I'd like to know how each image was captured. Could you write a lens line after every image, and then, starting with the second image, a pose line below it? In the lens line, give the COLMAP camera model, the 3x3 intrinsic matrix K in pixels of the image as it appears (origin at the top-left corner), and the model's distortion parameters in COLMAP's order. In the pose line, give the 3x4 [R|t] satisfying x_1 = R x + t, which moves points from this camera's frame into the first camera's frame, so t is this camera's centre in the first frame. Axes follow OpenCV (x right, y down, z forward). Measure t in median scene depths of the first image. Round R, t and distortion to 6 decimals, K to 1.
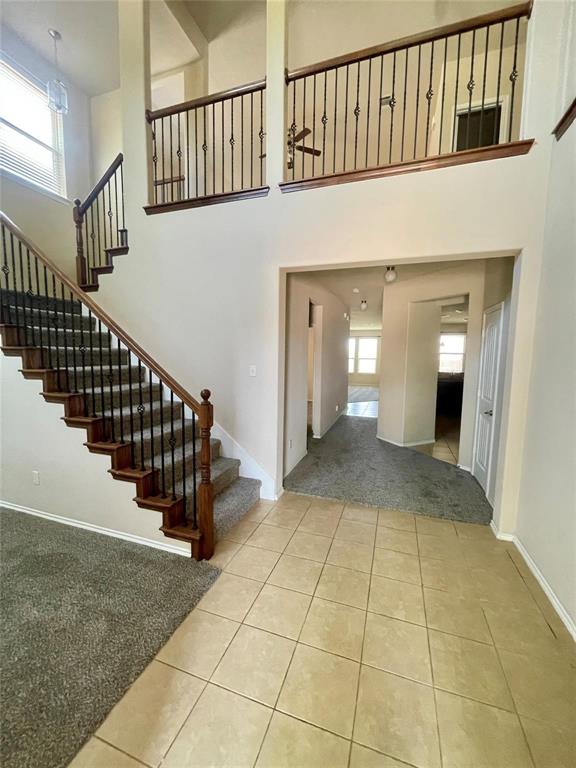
lens RADIAL K [[308.2, 0, 288.0], [0, 308.2, 384.0], [0, 0, 1]] dist [0.001149, -0.000020]
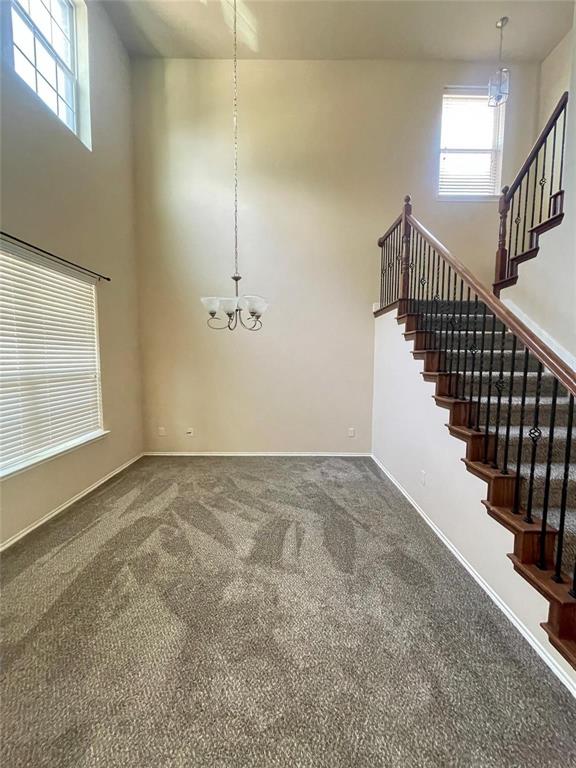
lens RADIAL K [[308.2, 0, 288.0], [0, 308.2, 384.0], [0, 0, 1]] dist [0.001149, -0.000020]
pose [[0.329201, 0.064516, -0.942053, -0.013972], [-0.091880, 0.995118, 0.036042, -0.002327], [0.939779, 0.074691, 0.333521, 0.218392]]
